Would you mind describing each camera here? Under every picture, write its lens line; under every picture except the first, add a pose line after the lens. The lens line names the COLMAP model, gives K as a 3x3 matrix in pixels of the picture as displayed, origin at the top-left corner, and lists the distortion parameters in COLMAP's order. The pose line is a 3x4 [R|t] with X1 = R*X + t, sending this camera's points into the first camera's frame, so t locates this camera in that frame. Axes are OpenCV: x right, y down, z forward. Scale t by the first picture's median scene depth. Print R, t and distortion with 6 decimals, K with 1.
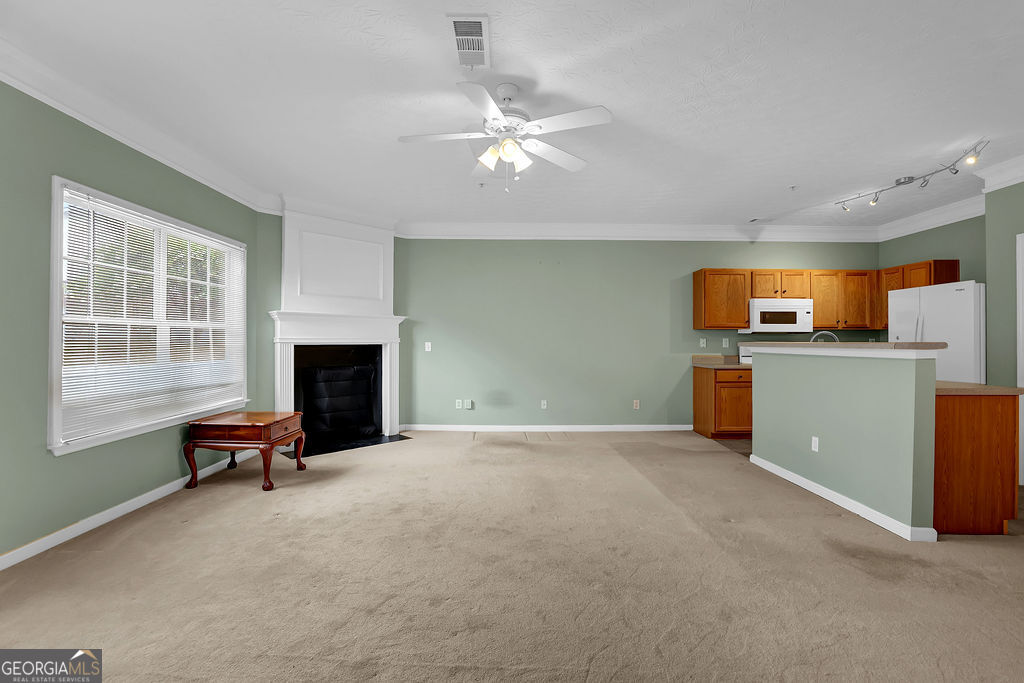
lens RADIAL K [[448.3, 0, 508.5], [0, 448.3, 337.4], [0, 0, 1]] dist [-0.048107, 0.019179]
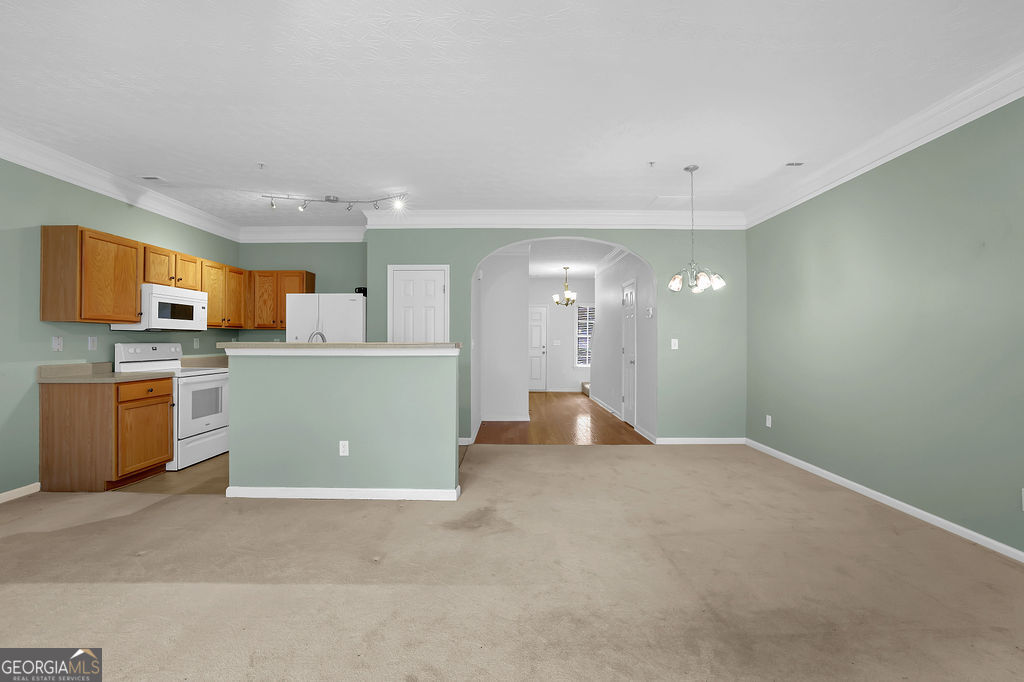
lens RADIAL K [[448.3, 0, 508.5], [0, 448.3, 336.9], [0, 0, 1]] dist [-0.048107, 0.019179]
pose [[0.013633, 0.008933, 0.999867, -0.170473], [-0.009872, 0.999913, -0.008799, 0.002213], [-0.999858, -0.009751, 0.013720, 0.390918]]
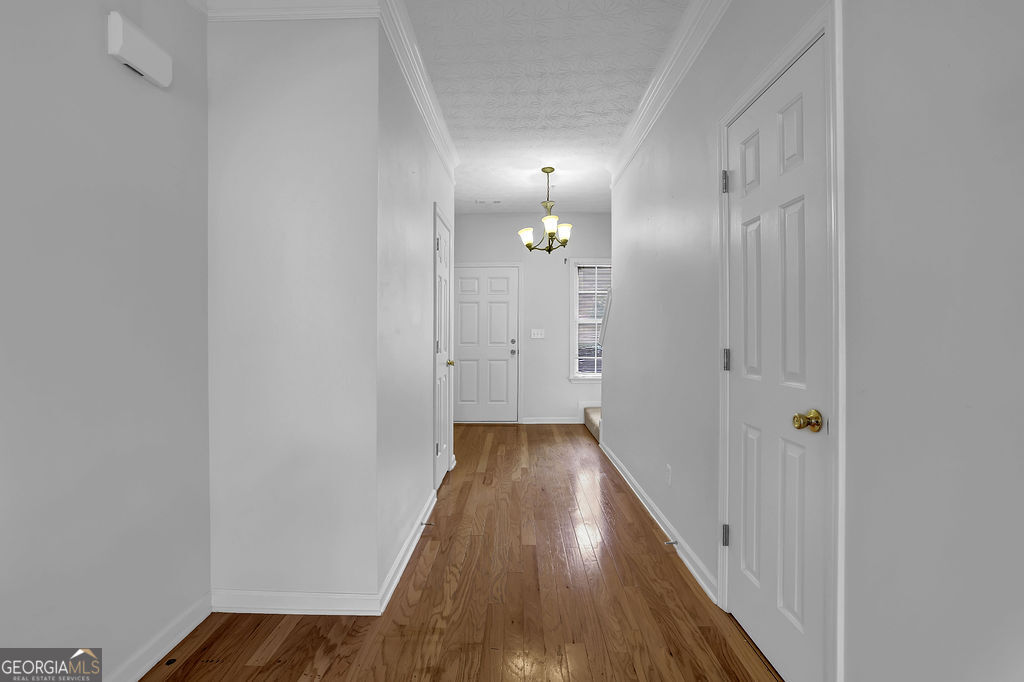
lens RADIAL K [[448.3, 0, 508.5], [0, 448.3, 336.9], [0, 0, 1]] dist [-0.048107, 0.019179]
pose [[0.030406, -0.009450, 0.999493, 0.731981], [-0.005295, 0.999940, 0.009615, 0.006948], [-0.999524, -0.005584, 0.030354, 0.244714]]
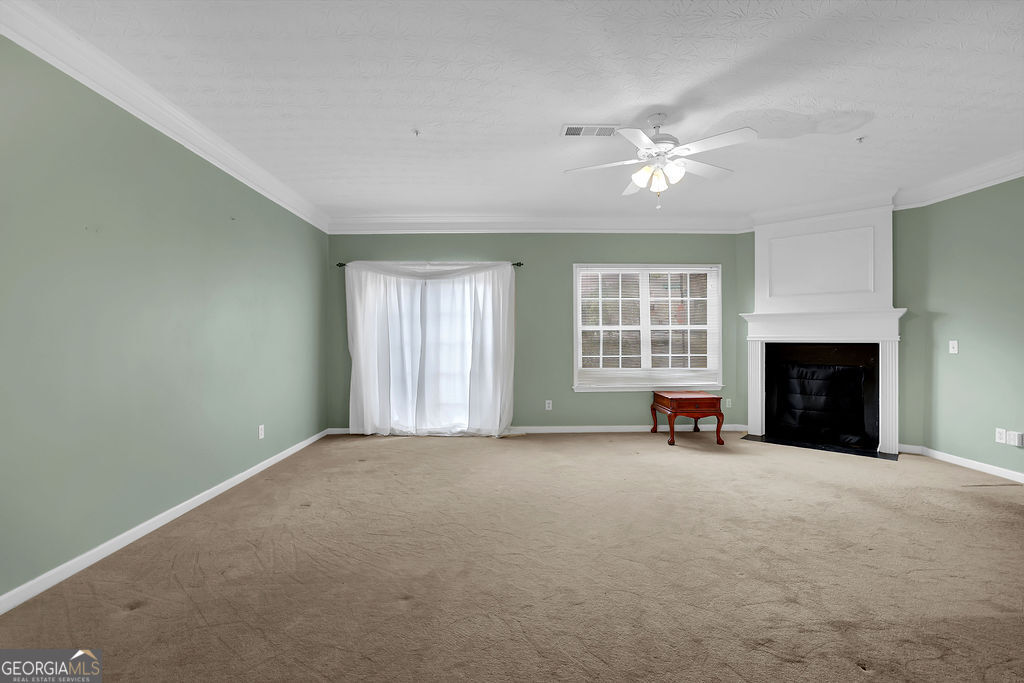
lens RADIAL K [[448.3, 0, 508.5], [0, 448.3, 337.4], [0, 0, 1]] dist [-0.048107, 0.019179]
pose [[0.007009, -0.005193, -0.999962, 0.549072], [0.007028, 0.999962, -0.005143, 0.004365], [0.999951, -0.006991, 0.007045, 0.296511]]
